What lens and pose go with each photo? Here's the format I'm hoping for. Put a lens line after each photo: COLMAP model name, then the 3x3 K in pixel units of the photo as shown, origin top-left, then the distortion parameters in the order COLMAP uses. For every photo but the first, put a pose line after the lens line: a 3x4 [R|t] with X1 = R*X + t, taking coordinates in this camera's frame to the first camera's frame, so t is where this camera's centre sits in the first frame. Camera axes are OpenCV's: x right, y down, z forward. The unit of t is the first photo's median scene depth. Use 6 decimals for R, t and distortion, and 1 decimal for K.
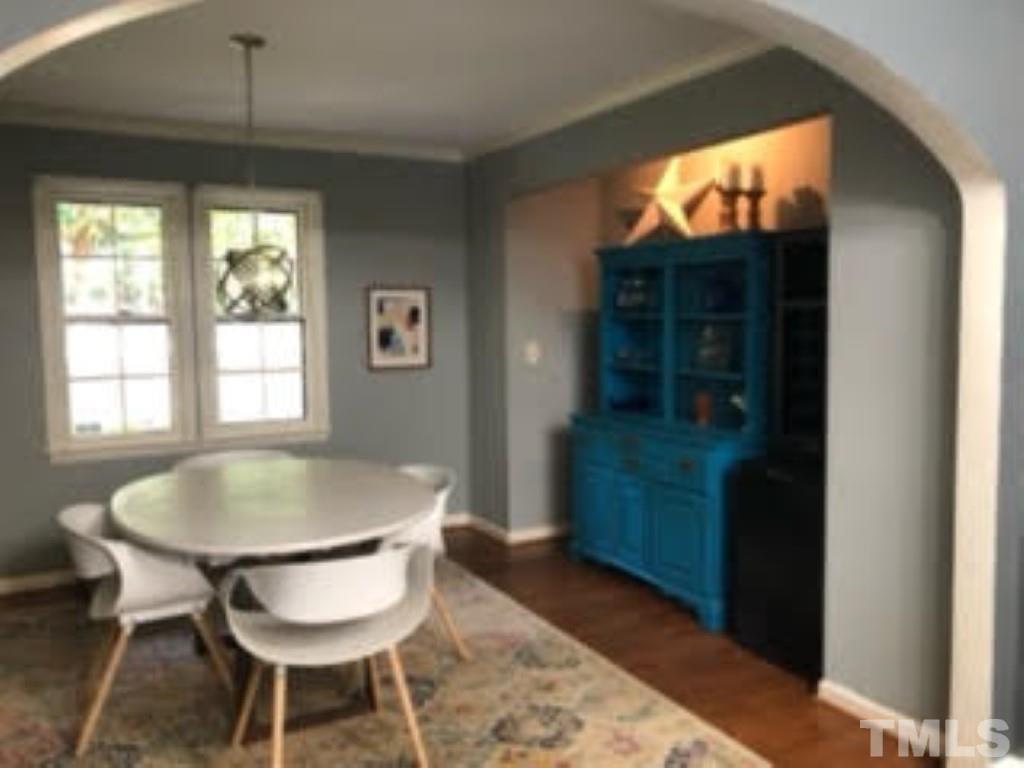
lens RADIAL K [[906.1, 0, 509.6], [0, 906.1, 380.1], [0, 0, 1]] dist [0.060225, -0.009145]
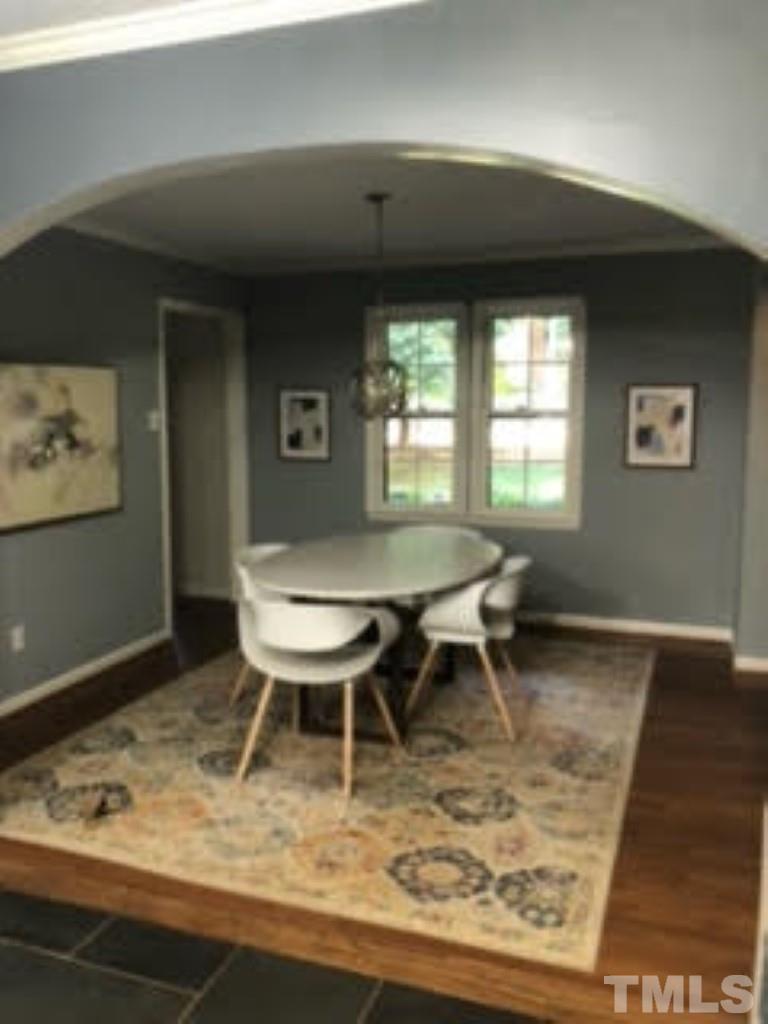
lens RADIAL K [[906.1, 0, 381.7], [0, 906.1, 514.5], [0, 0, 1]] dist [0.060225, -0.009145]
pose [[0.610796, 0.107157, -0.784503, 0.548644], [-0.064614, 0.994241, 0.085498, -0.031255], [0.789147, -0.001532, 0.614203, 0.180774]]
